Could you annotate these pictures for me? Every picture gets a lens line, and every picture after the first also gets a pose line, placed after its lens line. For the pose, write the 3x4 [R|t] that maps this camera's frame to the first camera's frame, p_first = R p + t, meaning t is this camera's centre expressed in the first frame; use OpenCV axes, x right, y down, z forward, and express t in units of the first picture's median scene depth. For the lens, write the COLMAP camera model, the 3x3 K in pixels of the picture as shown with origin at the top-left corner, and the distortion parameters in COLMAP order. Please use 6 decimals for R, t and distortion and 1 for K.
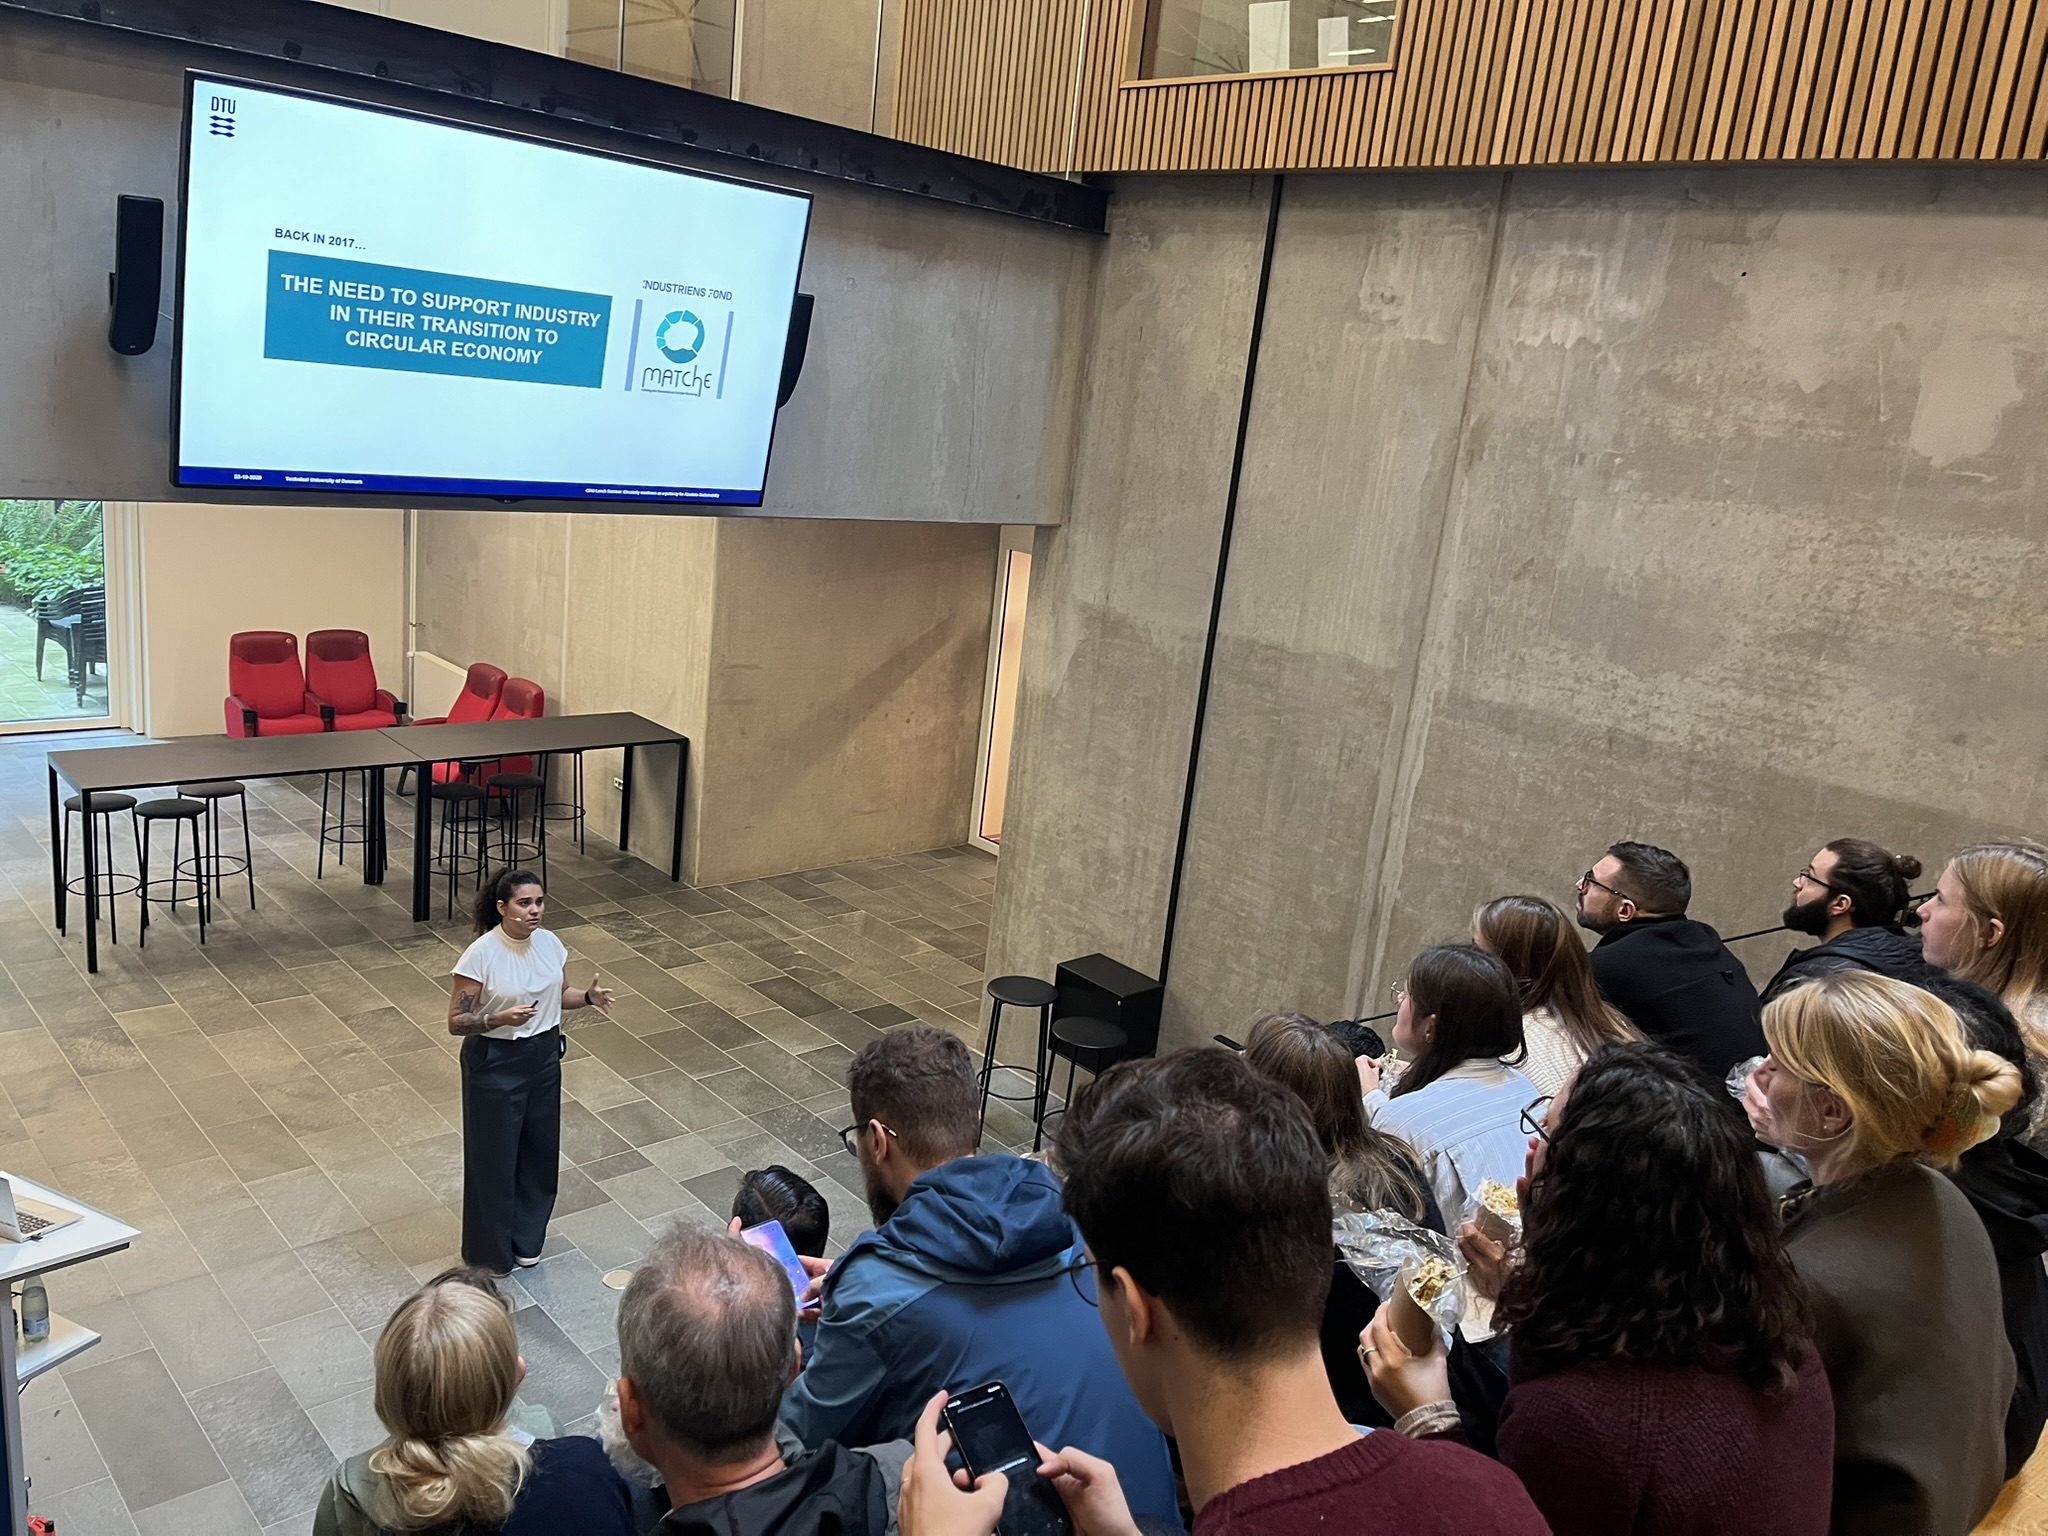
lens RADIAL K [[1556.3, 0, 1036.9], [0, 1556.3, 772.7], [0, 0, 1]] dist [0.045786, 0.001038]
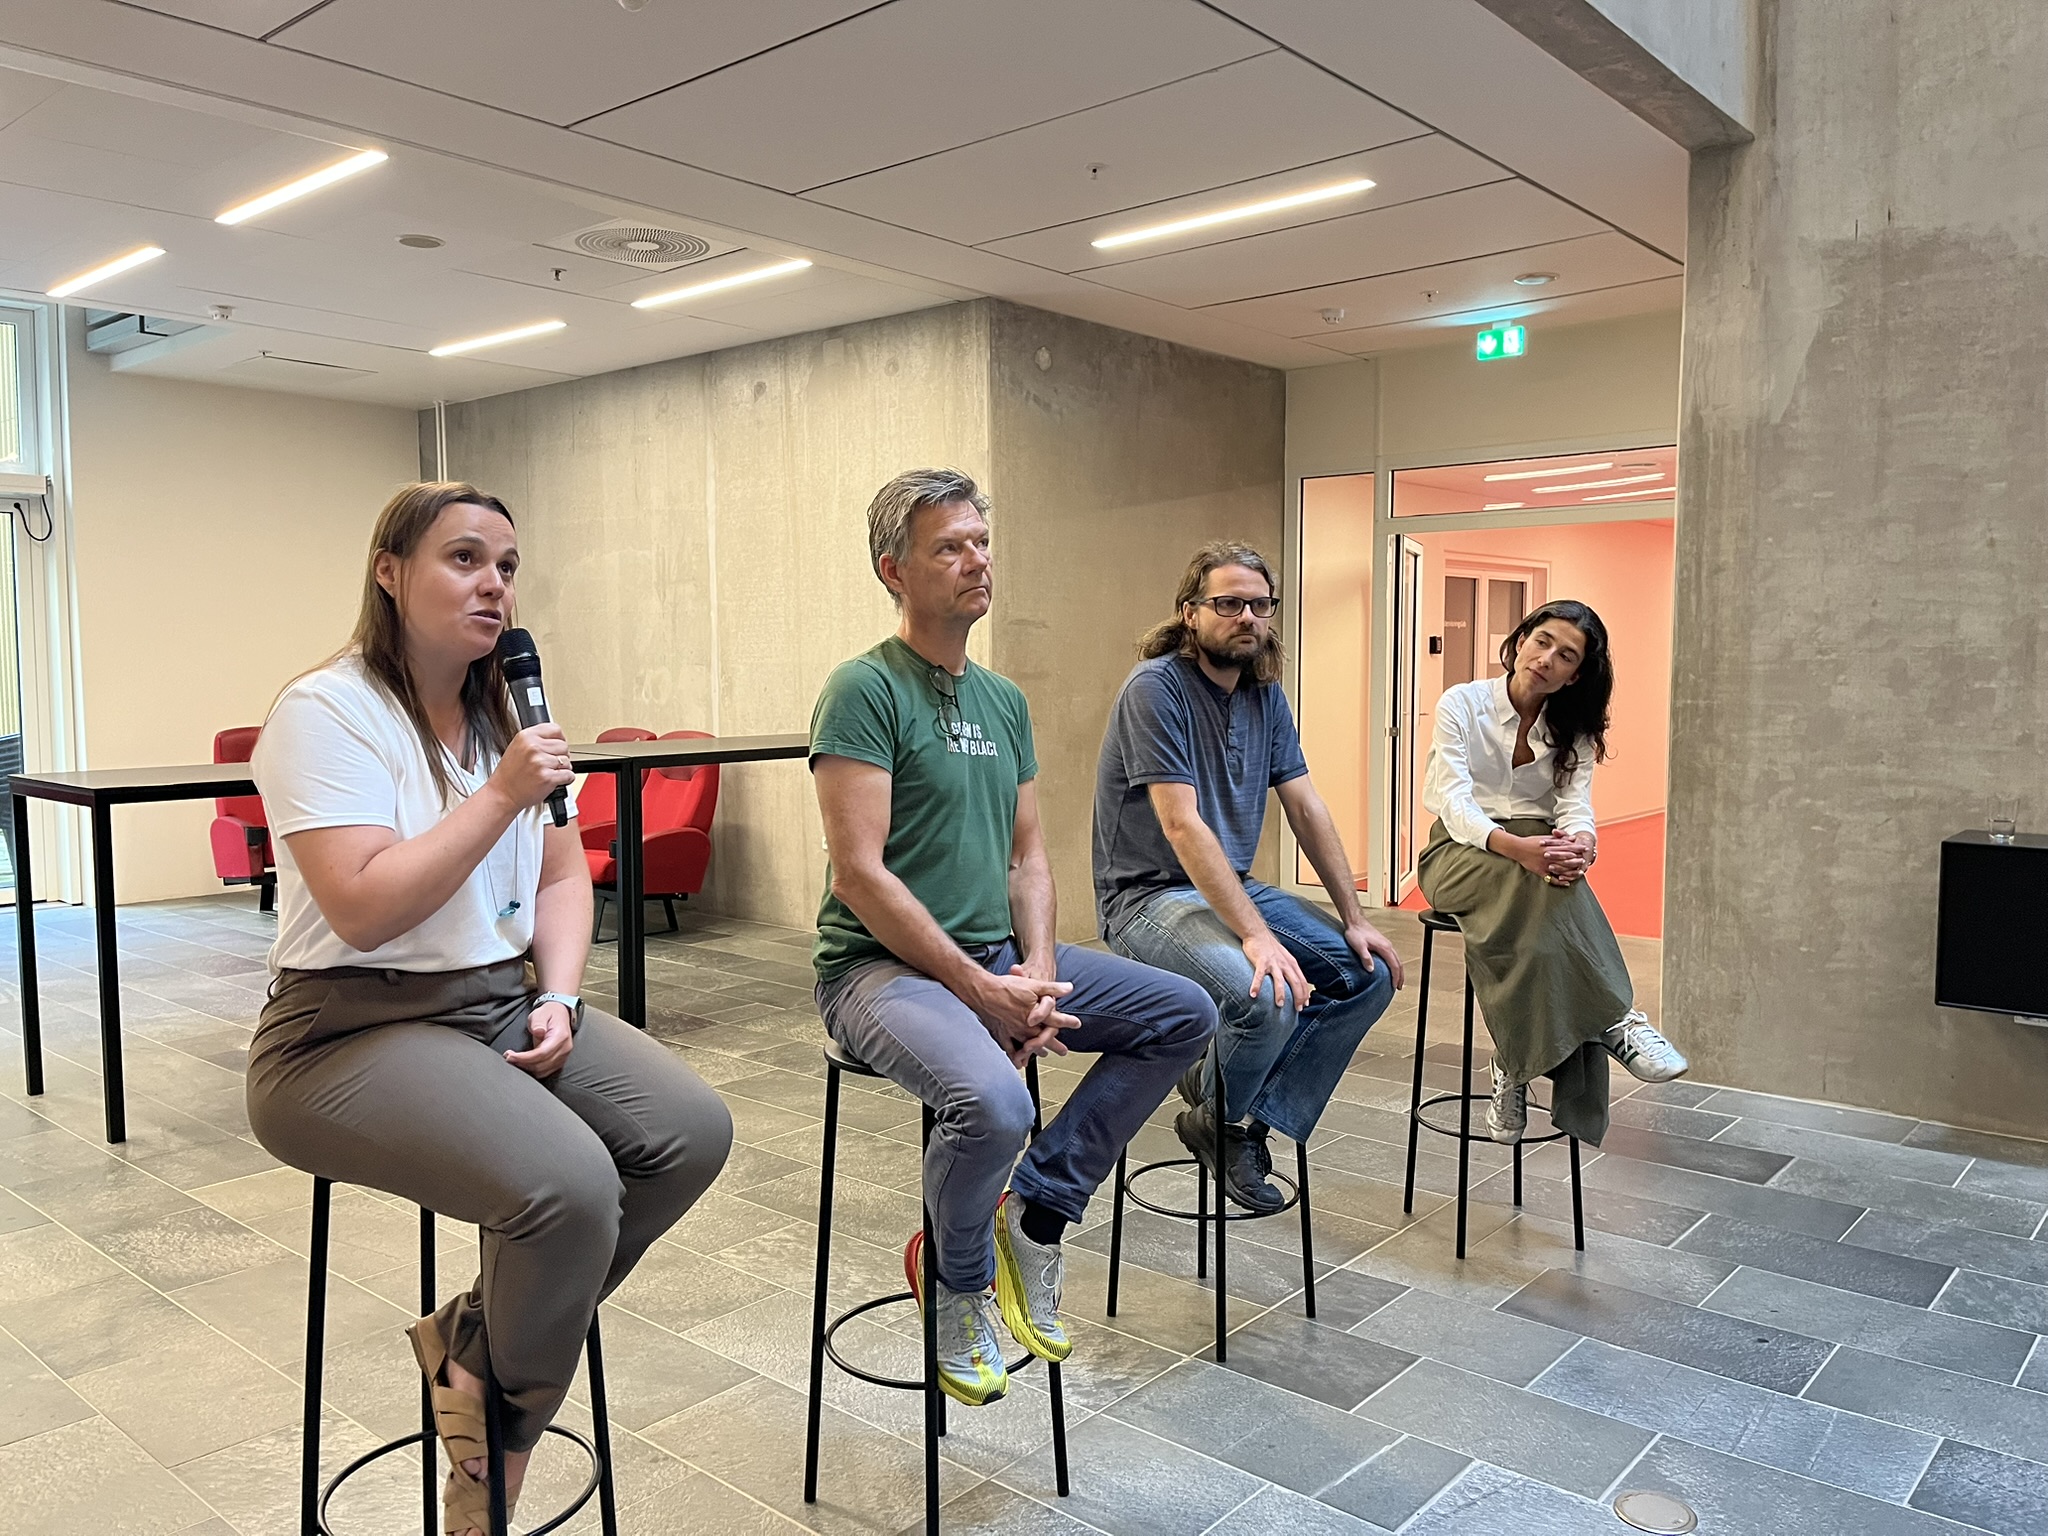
lens RADIAL K [[1556.3, 0, 1012.9], [0, 1556.3, 763.9], [0, 0, 1]] dist [0.045786, 0.001038]
pose [[0.988110, -0.121679, 0.093979, -0.386967], [0.136691, 0.975089, -0.174692, 0.159086], [-0.070382, 0.185461, 0.980128, 0.501013]]
